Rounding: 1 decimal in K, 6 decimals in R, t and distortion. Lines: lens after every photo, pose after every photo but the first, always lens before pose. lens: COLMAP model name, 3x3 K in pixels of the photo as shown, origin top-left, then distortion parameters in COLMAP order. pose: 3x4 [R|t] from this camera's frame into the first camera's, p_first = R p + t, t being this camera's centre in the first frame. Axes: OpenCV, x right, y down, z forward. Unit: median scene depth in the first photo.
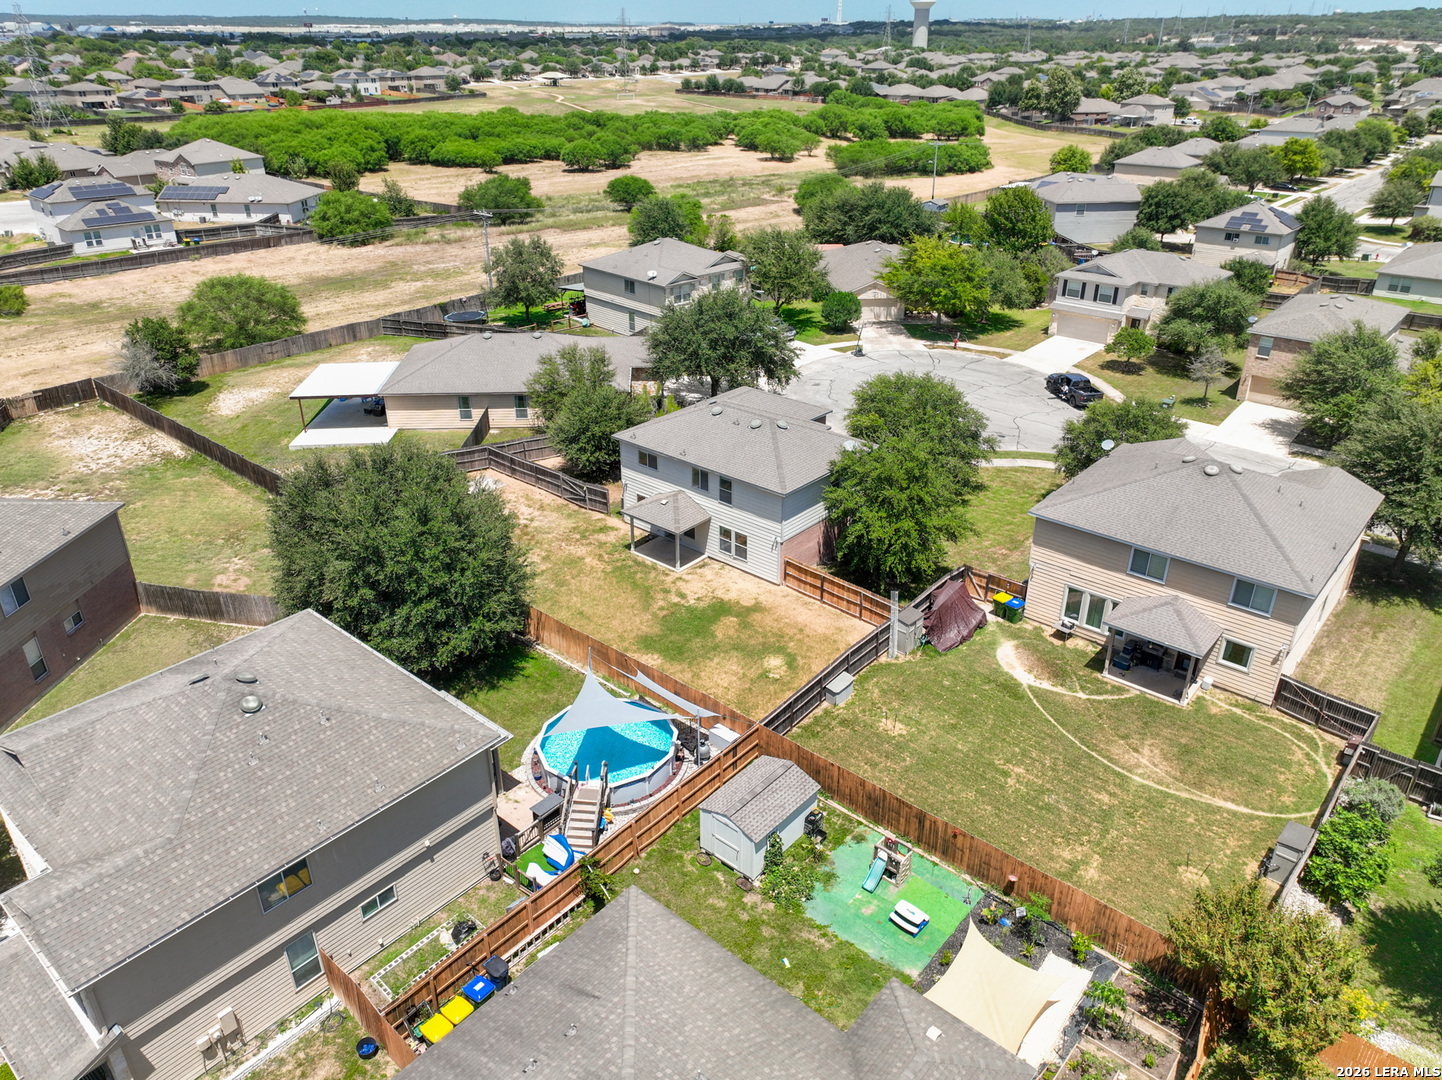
lens RADIAL K [[1013.8, 0, 721.0], [0, 1013.8, 540.0], [0, 0, 1]] dist [-0.003082, 0.021383]
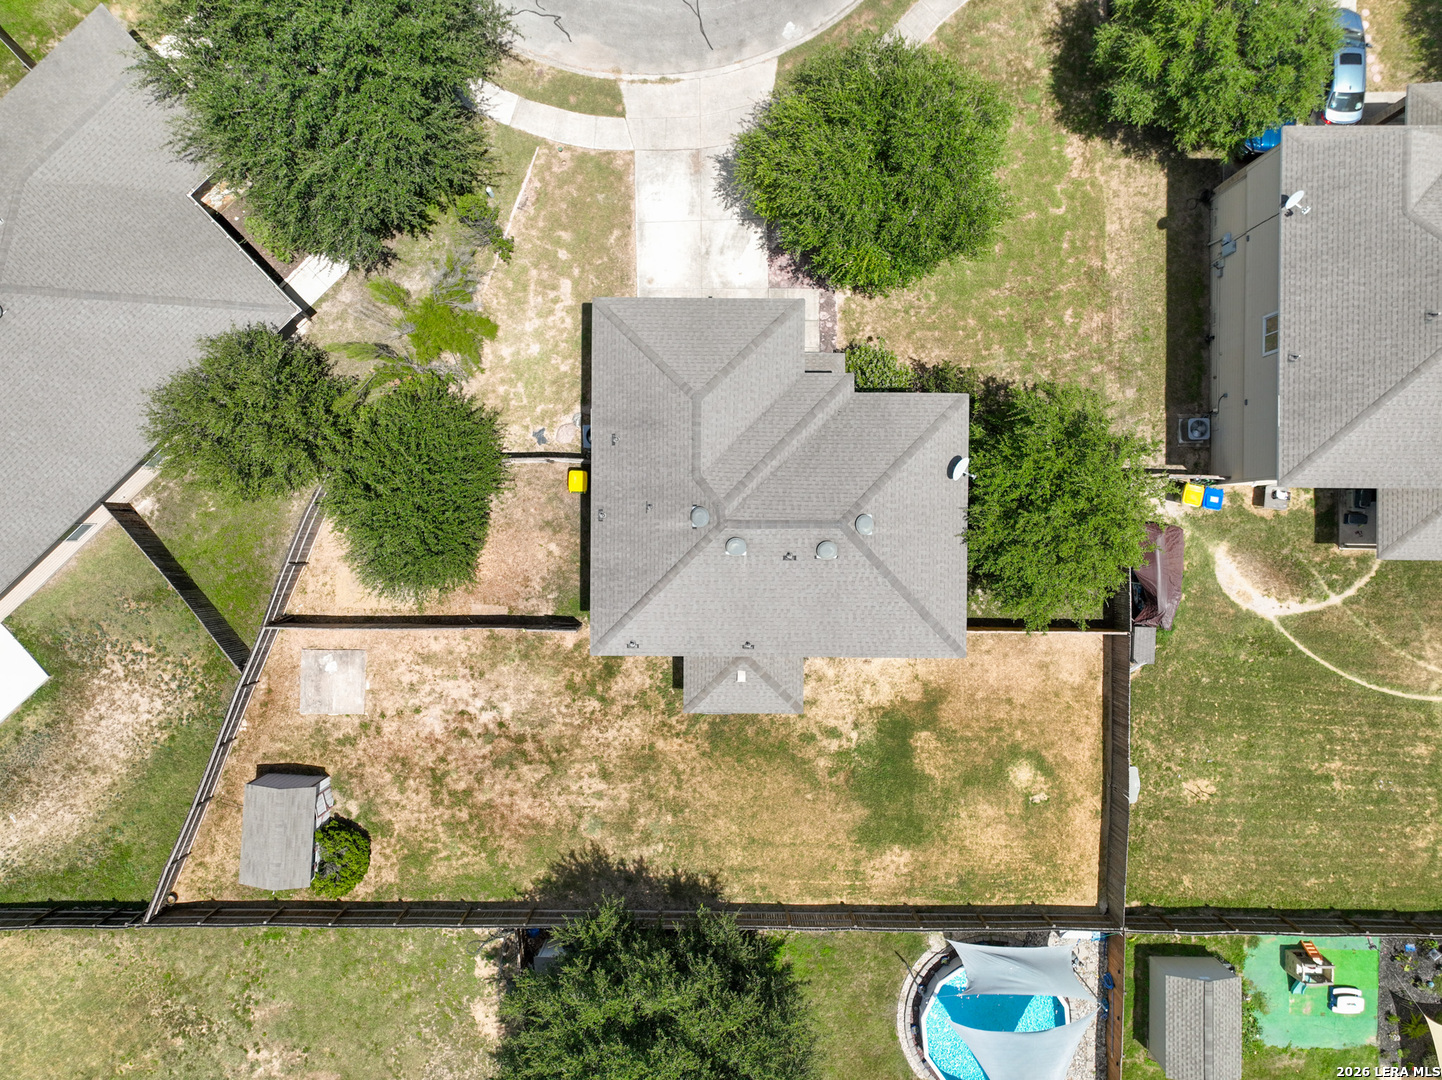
lens RADIAL K [[1013.8, 0, 721.0], [0, 1013.8, 540.0], [0, 0, 1]] dist [-0.003082, 0.021383]
pose [[0.761156, -0.648544, -0.005700, -0.002897], [0.296608, 0.340268, 0.892324, -0.383650], [-0.576771, -0.680889, 0.451360, 0.456862]]
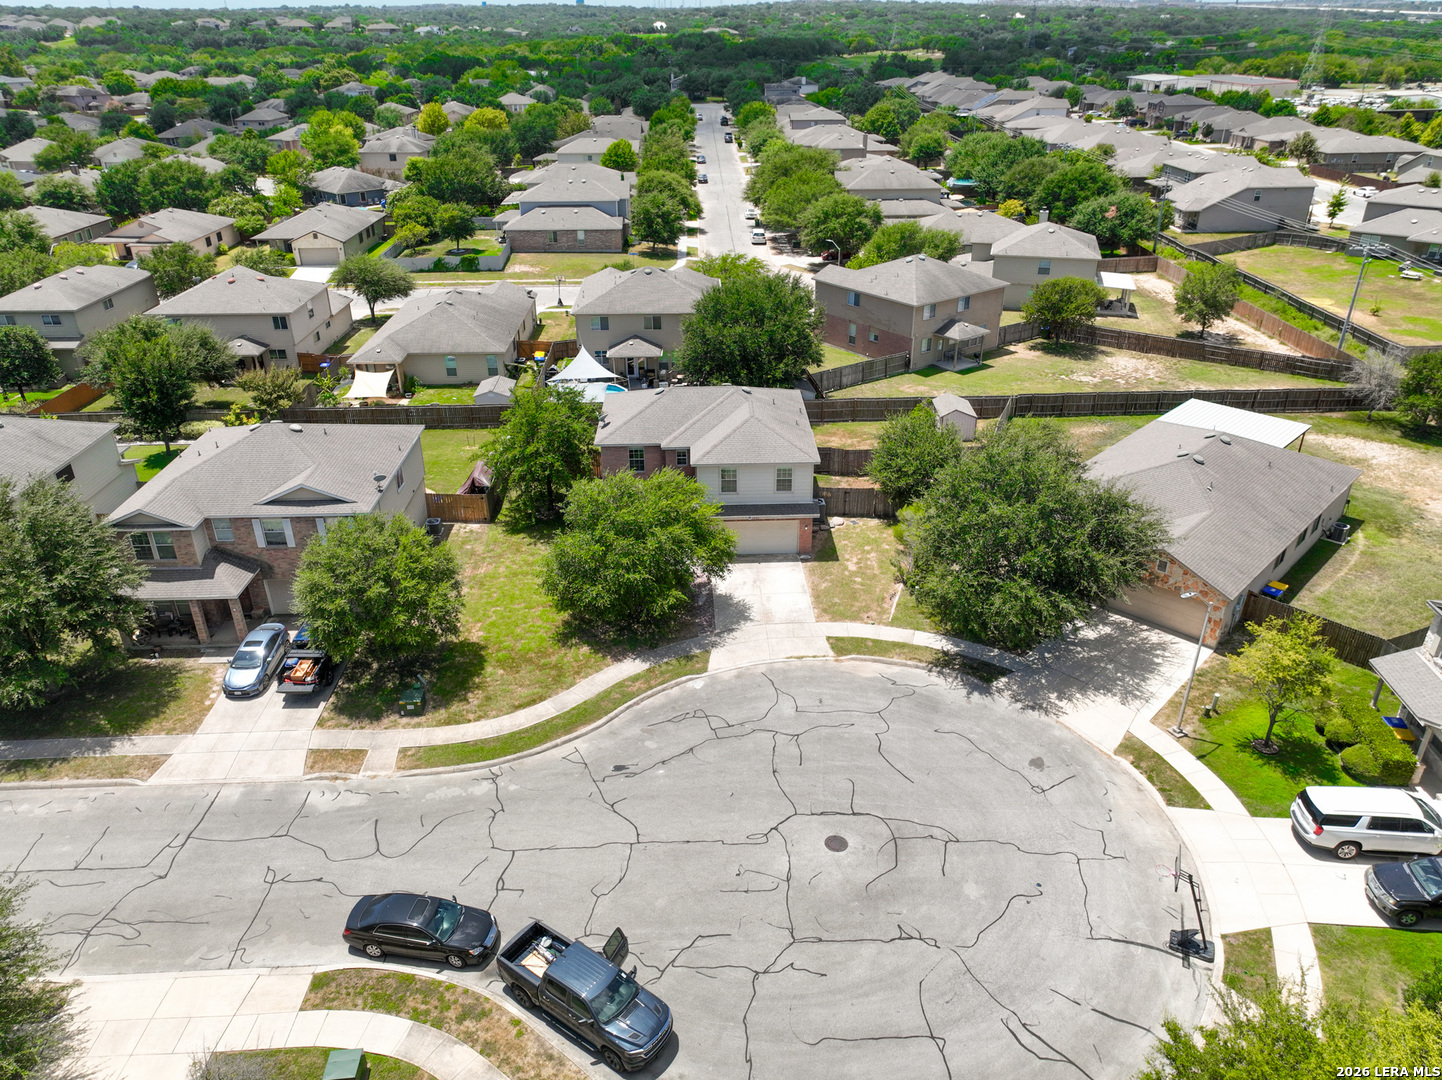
lens RADIAL K [[1013.8, 0, 721.0], [0, 1013.8, 540.0], [0, 0, 1]] dist [-0.003082, 0.021383]
pose [[-0.737660, 0.314162, -0.597628, 0.423160], [-0.297359, 0.643511, 0.705316, -0.474227], [0.606164, 0.697994, -0.381274, 0.923579]]
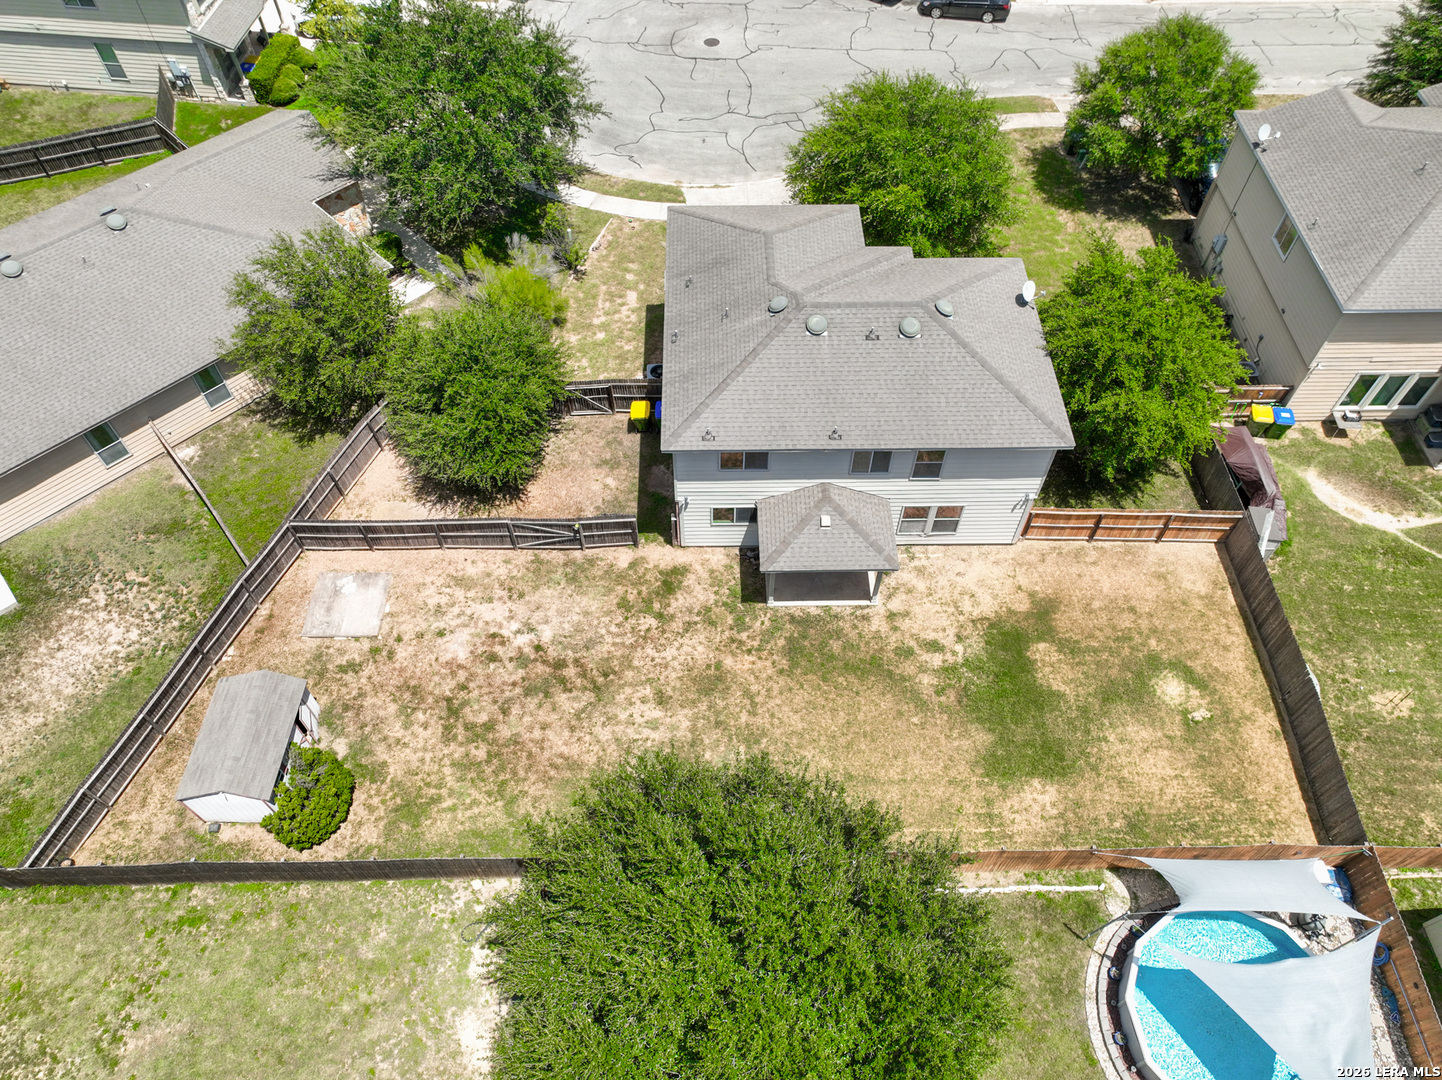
lens RADIAL K [[1013.8, 0, 721.0], [0, 1013.8, 540.0], [0, 0, 1]] dist [-0.003082, 0.021383]
pose [[0.747085, -0.537612, 0.390945, -0.194942], [0.298193, 0.796679, 0.525721, -0.205845], [-0.594092, -0.276181, 0.755499, 0.352831]]
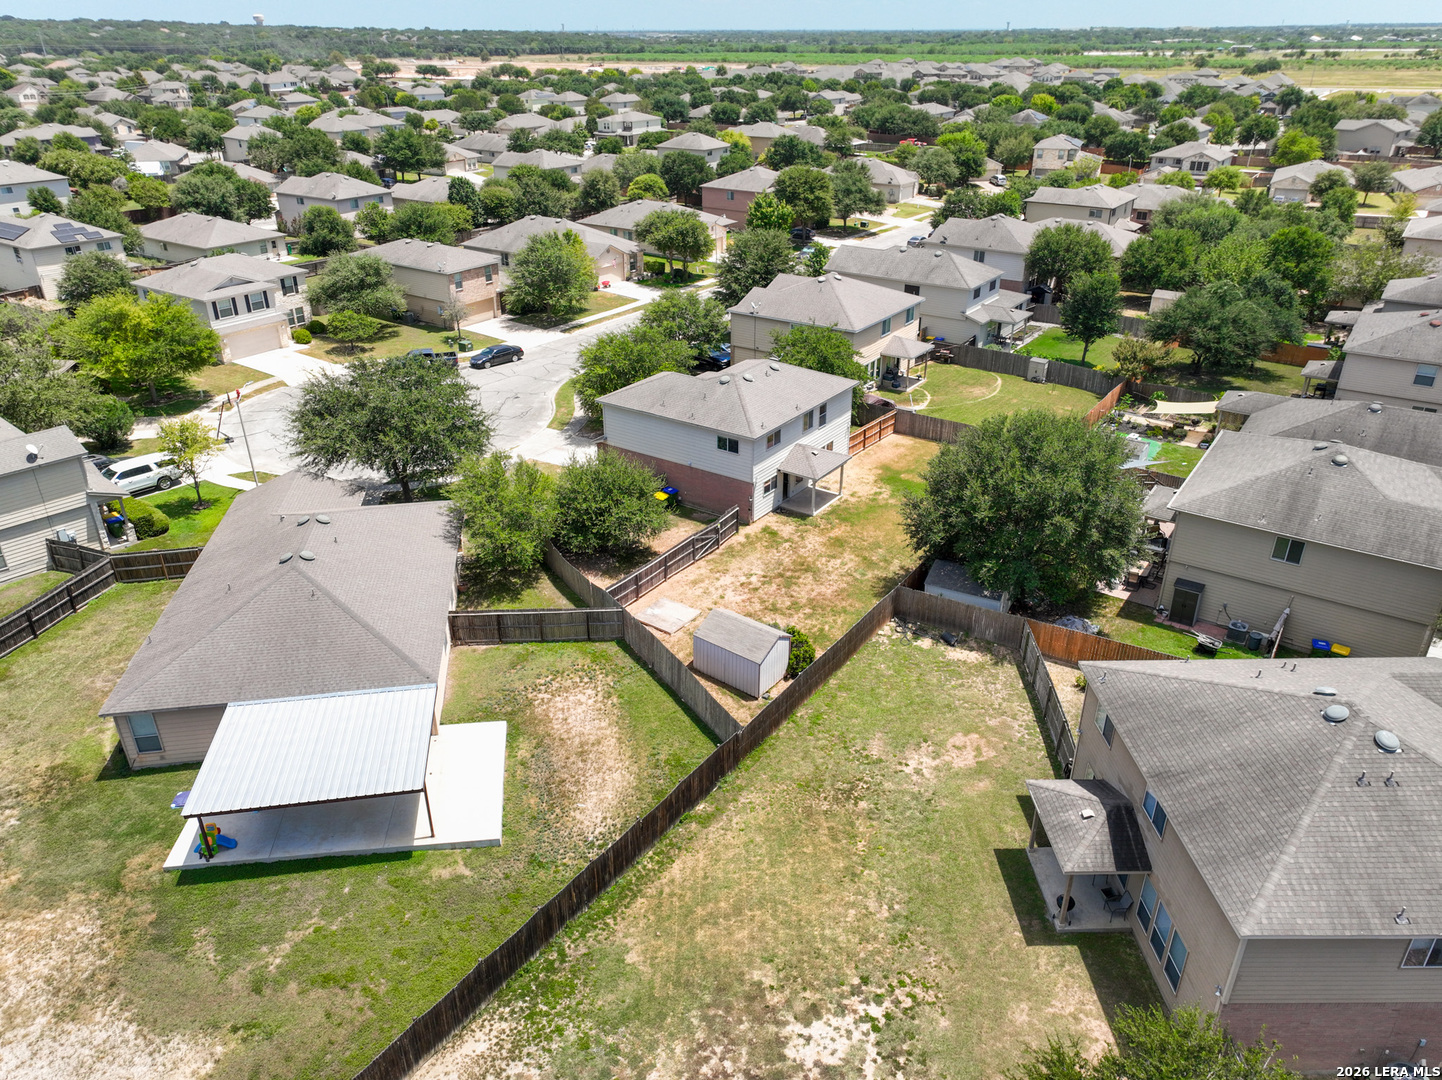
lens RADIAL K [[1013.8, 0, 721.0], [0, 1013.8, 540.0], [0, 0, 1]] dist [-0.003082, 0.021383]
pose [[-0.105664, -0.447873, 0.887832, -0.630063], [0.451615, 0.773828, 0.444111, -0.295317], [-0.885934, 0.447885, 0.120501, 0.589933]]
